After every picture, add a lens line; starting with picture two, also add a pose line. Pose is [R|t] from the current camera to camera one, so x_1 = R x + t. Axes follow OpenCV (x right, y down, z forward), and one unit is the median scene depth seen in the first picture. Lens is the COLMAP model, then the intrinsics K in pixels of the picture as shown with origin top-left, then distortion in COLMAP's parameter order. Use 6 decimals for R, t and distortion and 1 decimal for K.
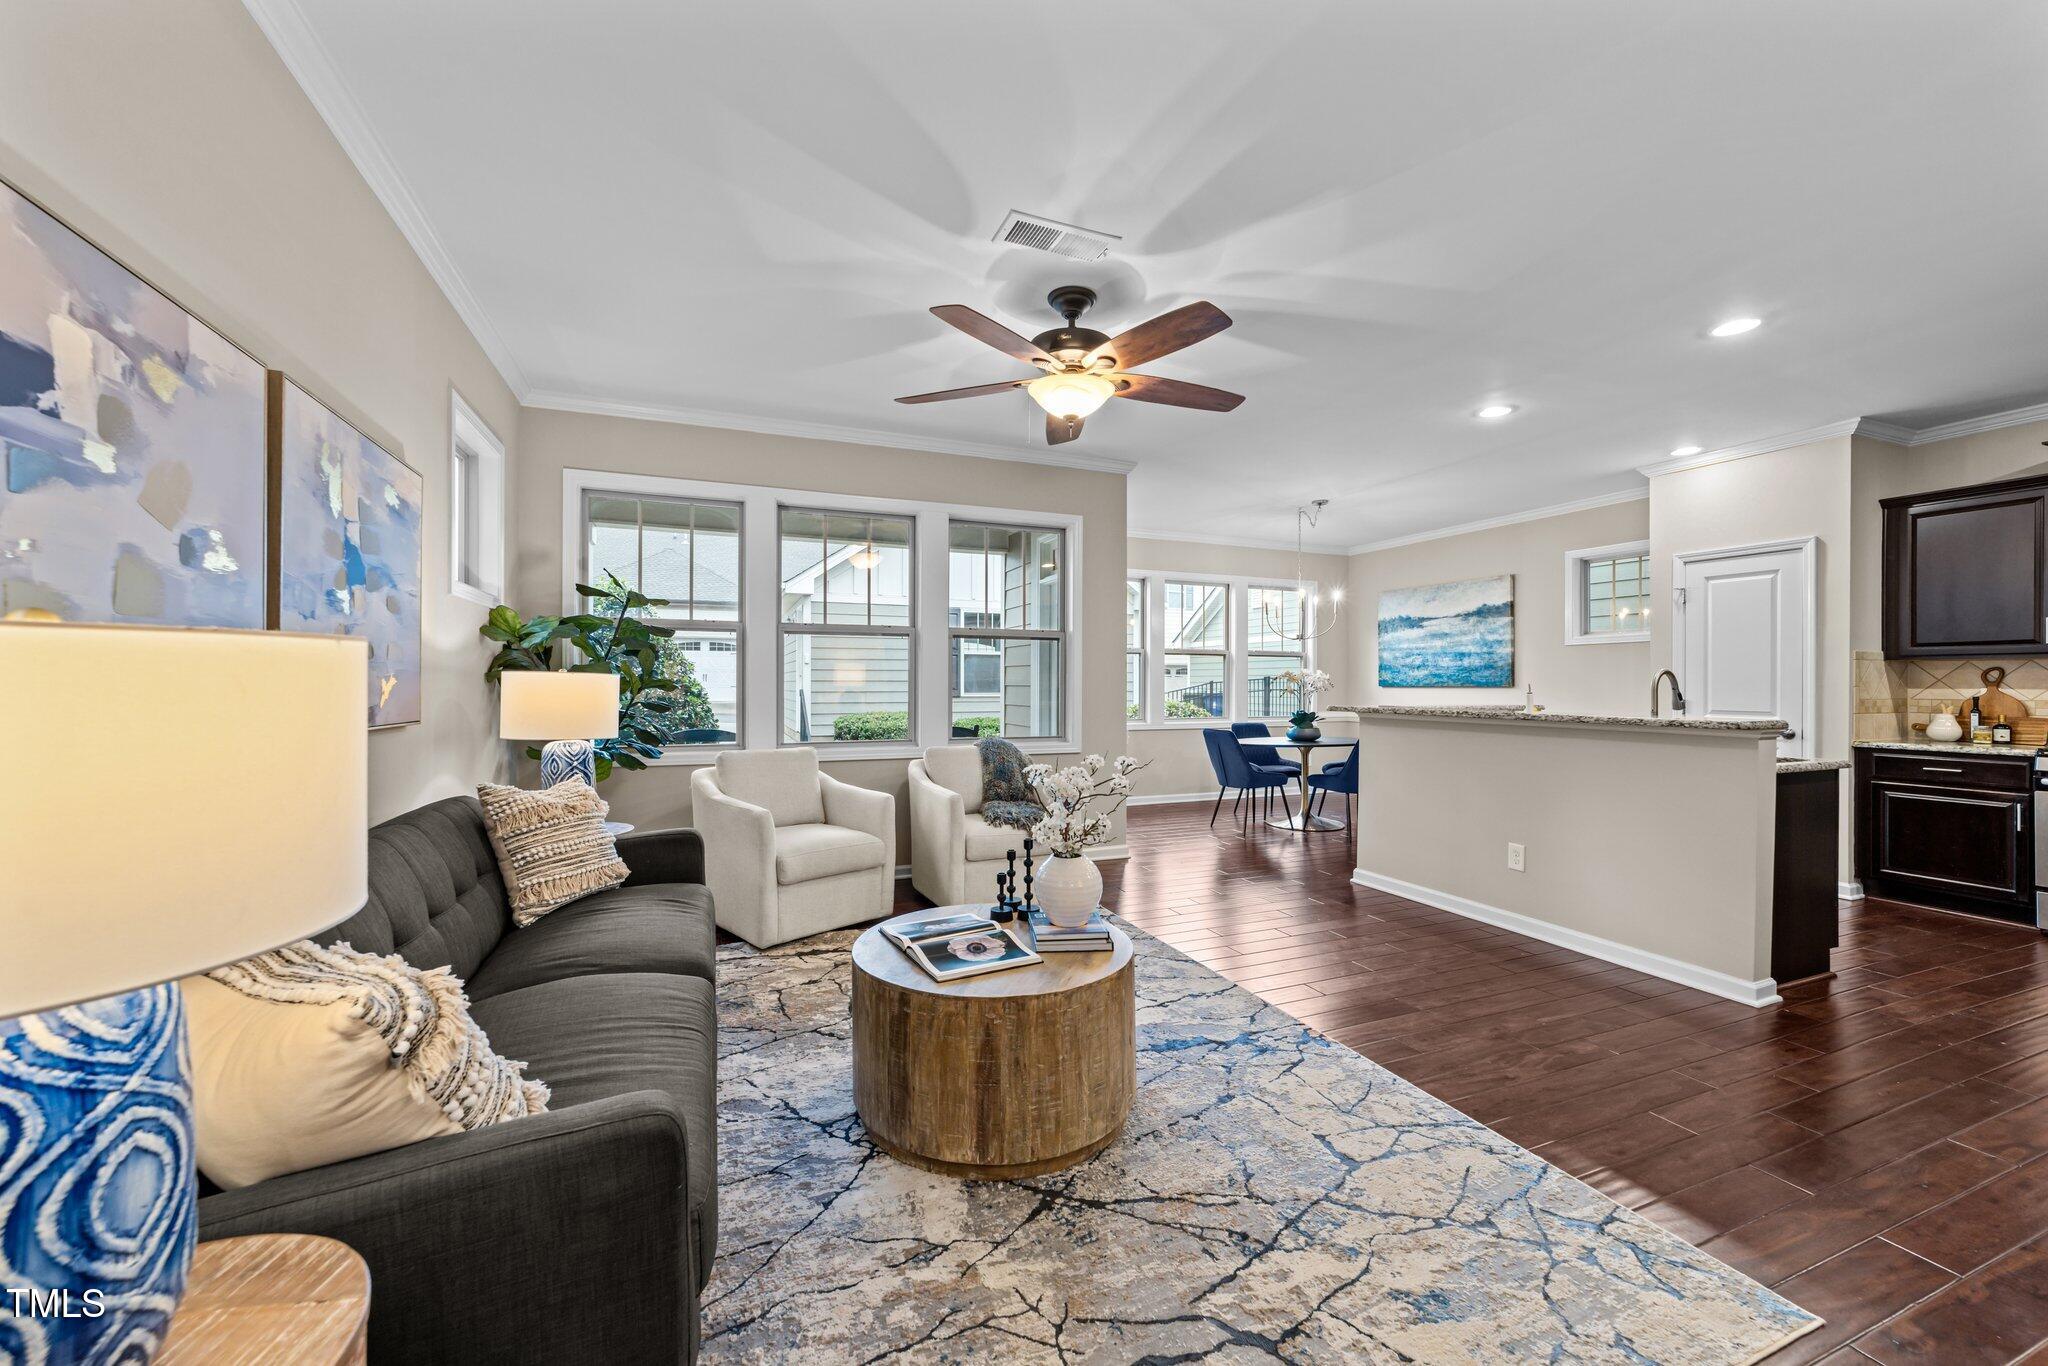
lens RADIAL K [[790.9, 0, 1025.6], [0, 790.9, 681.1], [0, 0, 1]] dist [-0.005726, 0.004093]
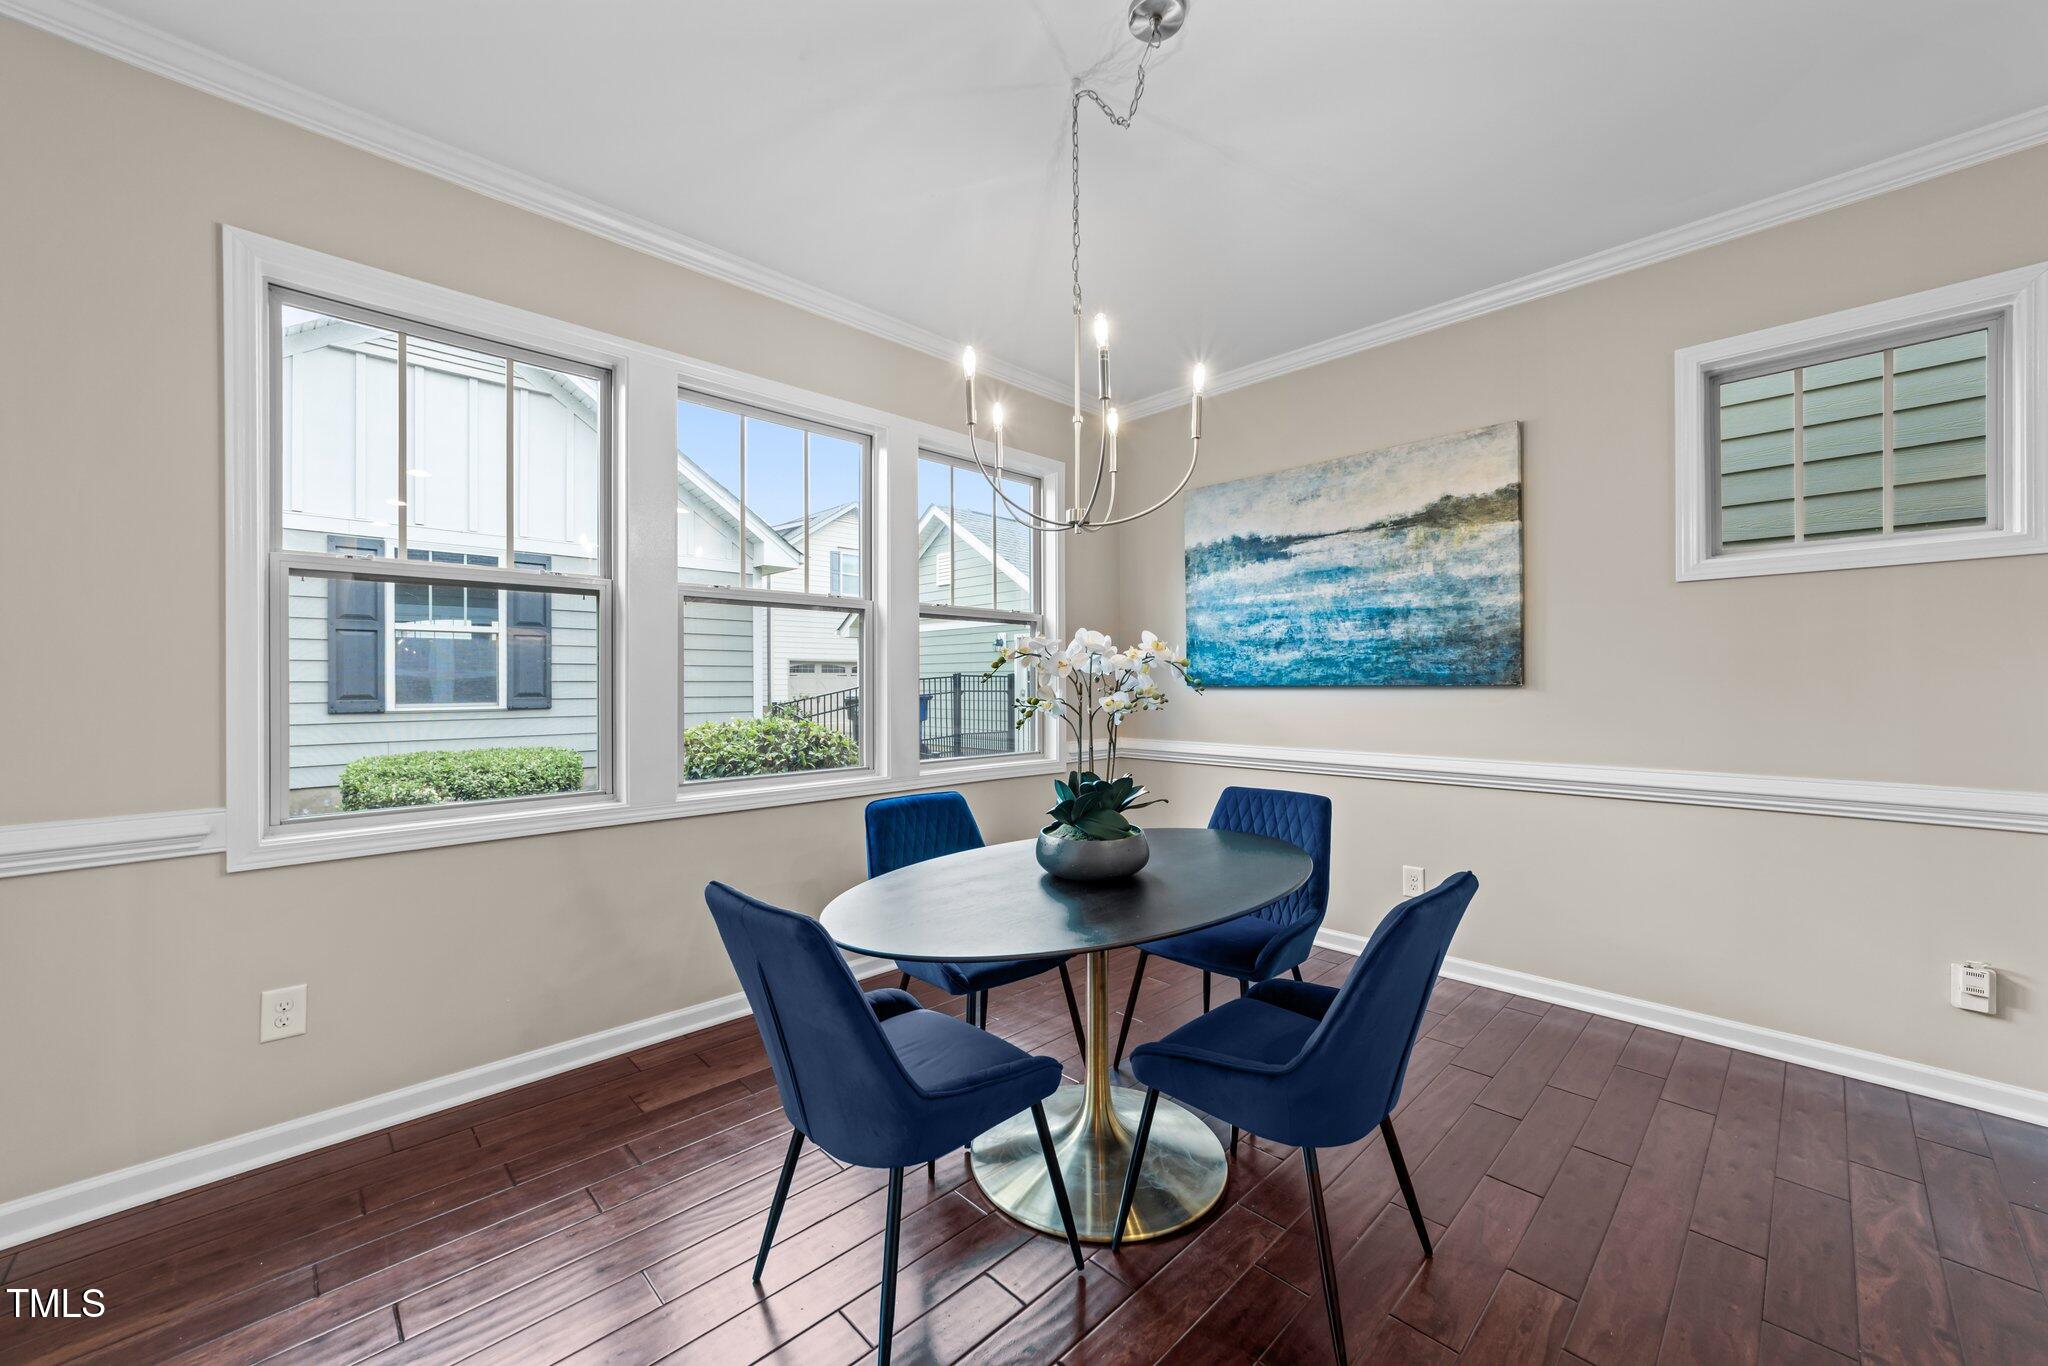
lens RADIAL K [[790.9, 0, 1028.6], [0, 790.9, 684.6], [0, 0, 1]] dist [-0.005726, 0.004093]
pose [[0.924859, -0.009203, 0.380199, 0.199789], [0.006808, 0.999948, 0.007645, 0.001609], [-0.380250, -0.004482, 0.924873, 0.674651]]
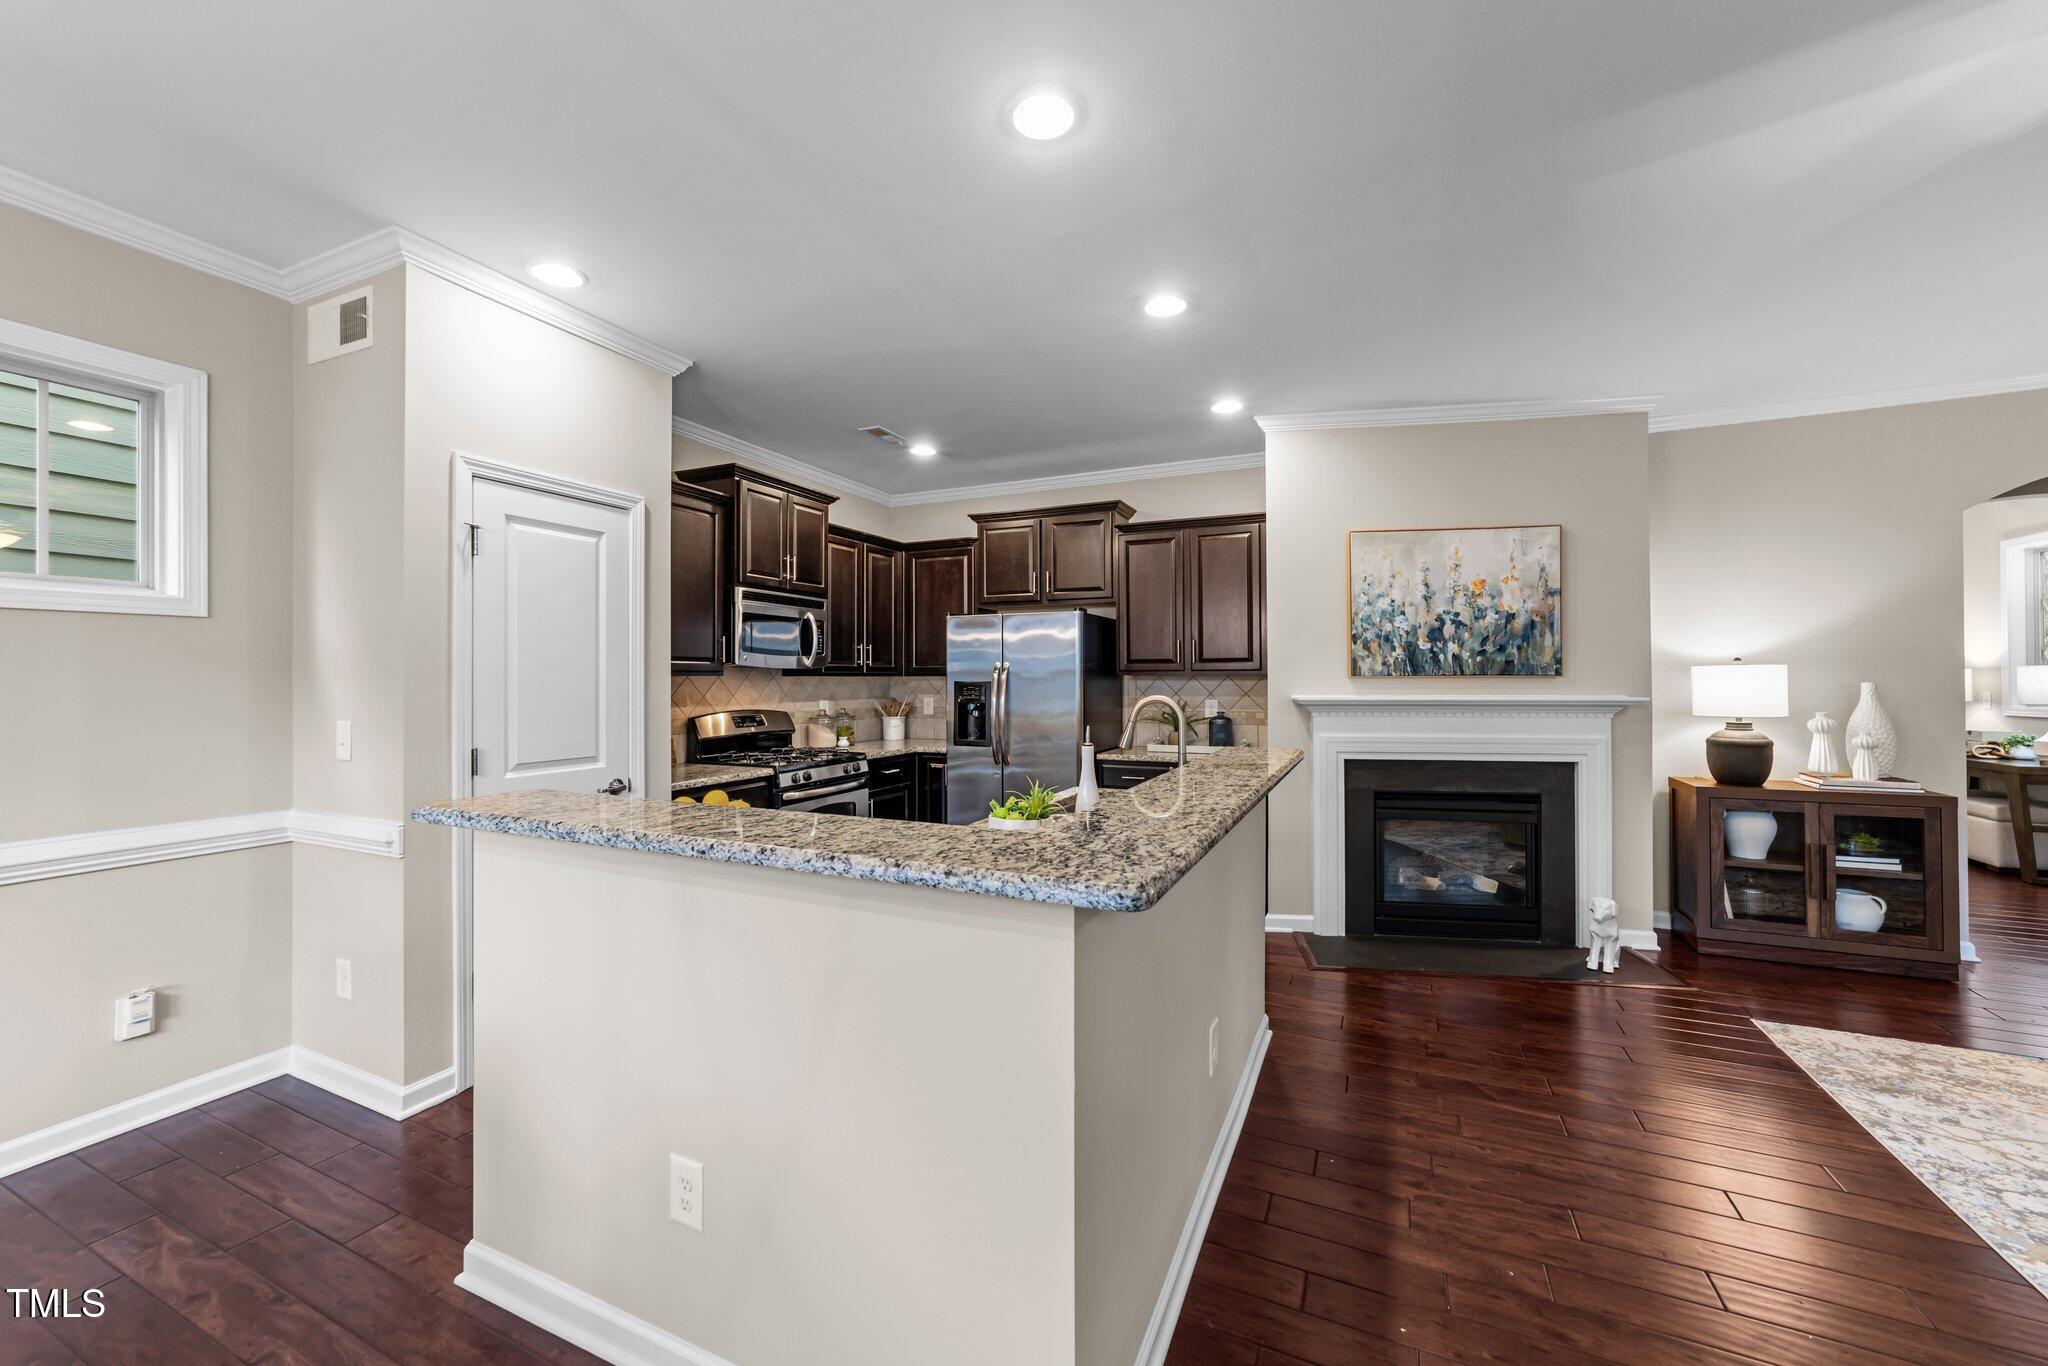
lens RADIAL K [[790.9, 0, 1021.9], [0, 790.9, 669.4], [0, 0, 1]] dist [-0.005726, 0.004093]
pose [[-0.687368, 0.005434, 0.726289, 0.166115], [-0.001980, 0.999954, -0.009355, -0.015564], [-0.726307, -0.007869, -0.687326, 0.771828]]
